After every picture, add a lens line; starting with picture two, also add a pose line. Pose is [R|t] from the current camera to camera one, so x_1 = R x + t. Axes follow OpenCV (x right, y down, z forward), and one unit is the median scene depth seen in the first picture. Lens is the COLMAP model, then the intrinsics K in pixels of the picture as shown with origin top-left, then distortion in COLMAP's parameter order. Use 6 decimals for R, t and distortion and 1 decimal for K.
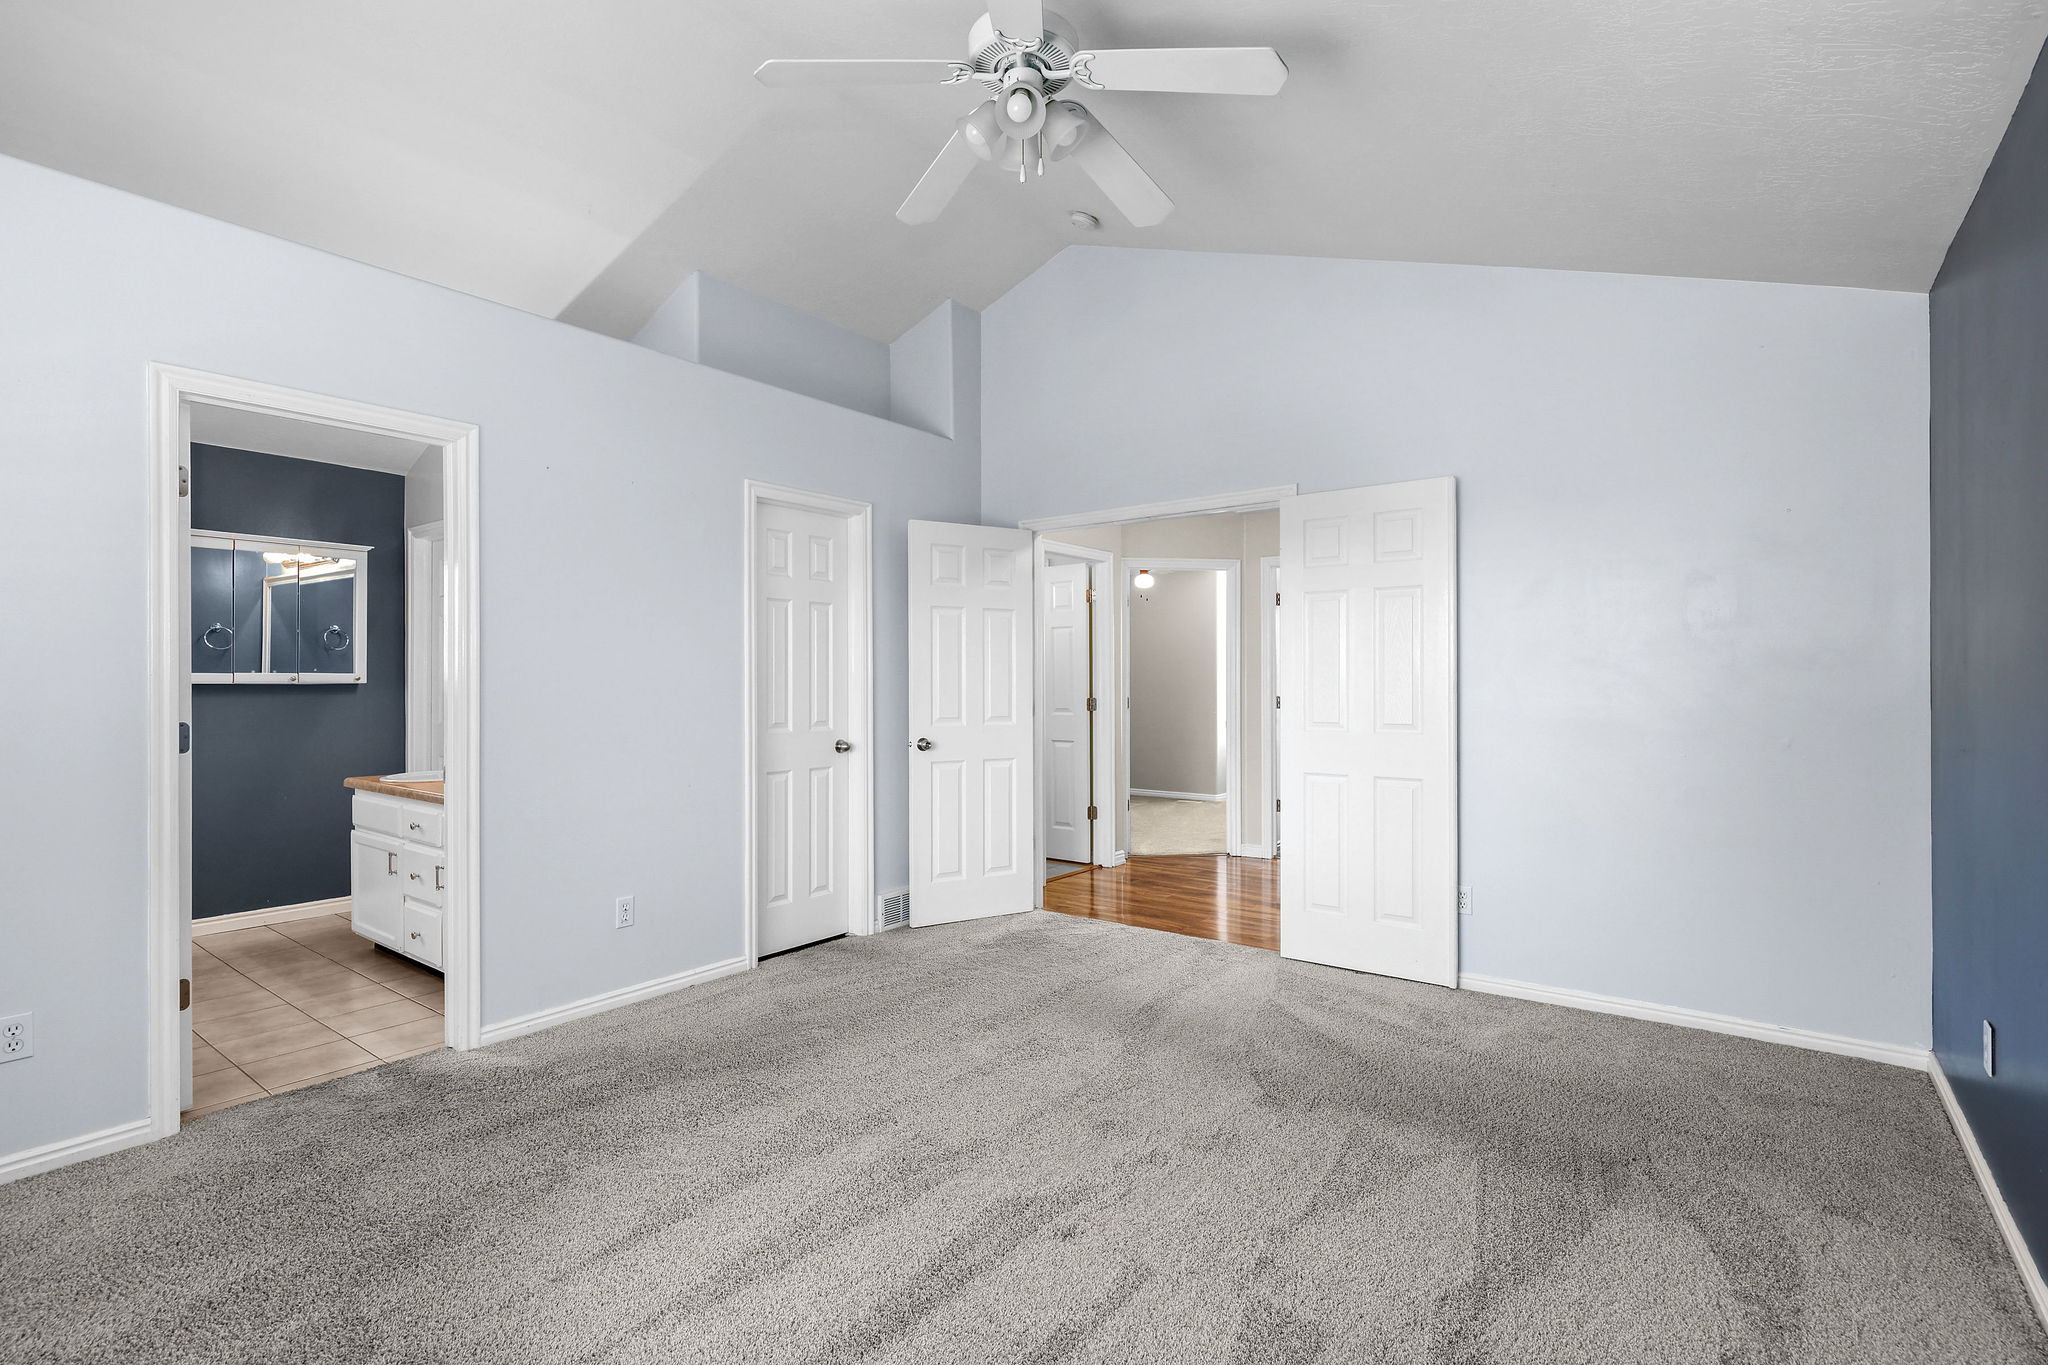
lens RADIAL K [[940.8, 0, 1023.5], [0, 940.8, 688.6], [0, 0, 1]] dist [0.001151, -0.000388]
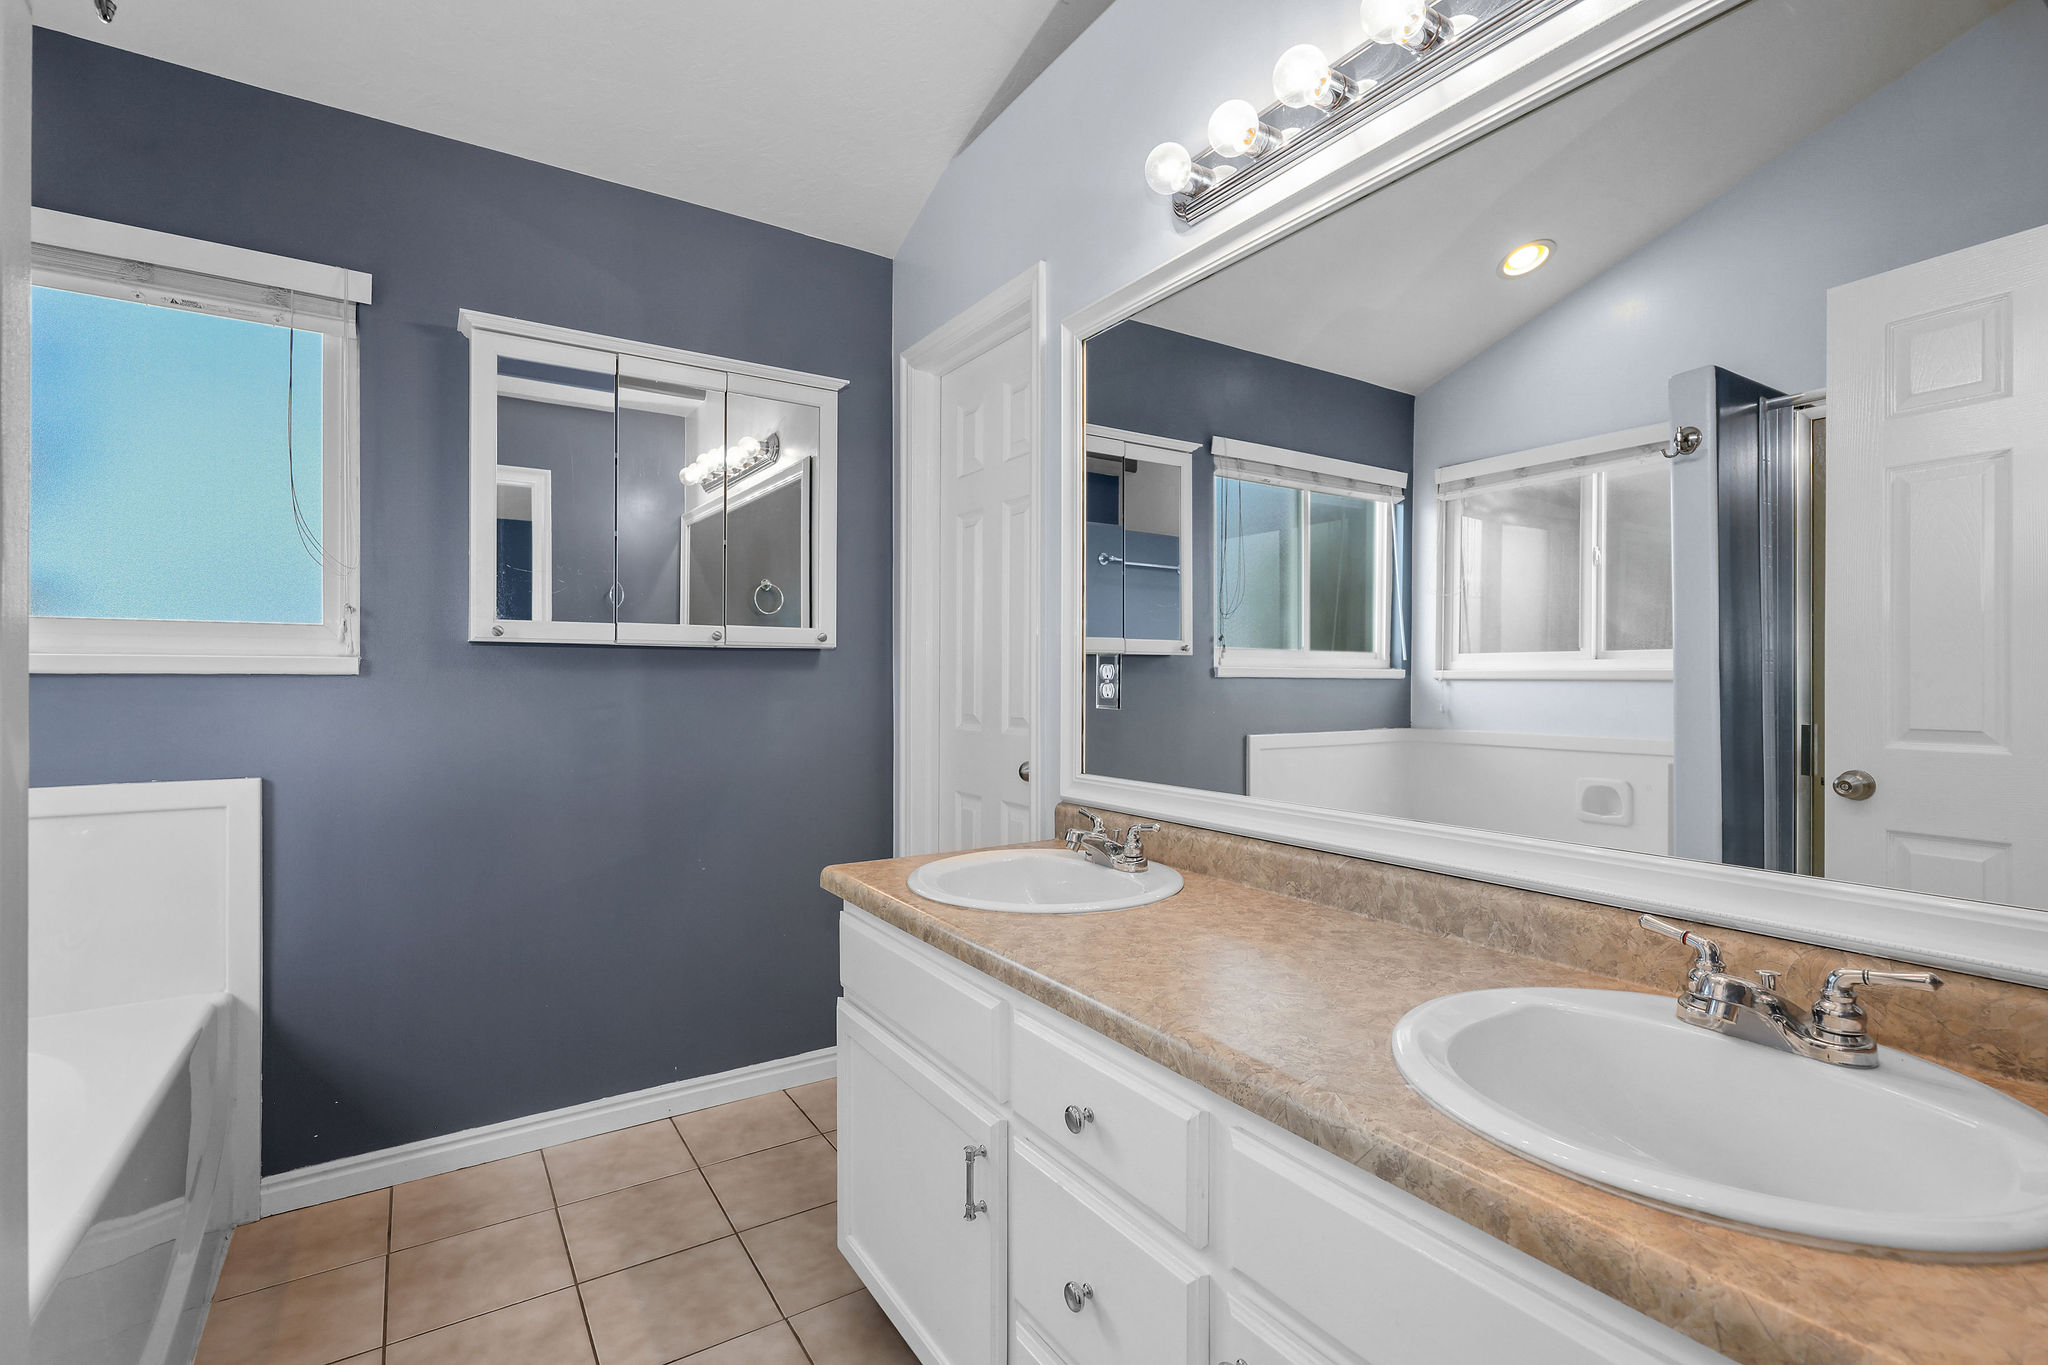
lens RADIAL K [[940.8, 0, 1030.4], [0, 940.8, 678.3], [0, 0, 1]] dist [0.001151, -0.000388]
pose [[0.944769, 0.004142, -0.327712, -0.418991], [-0.004098, 0.999991, 0.000824, 0.010358], [0.327712, 0.000565, 0.944777, 0.536608]]
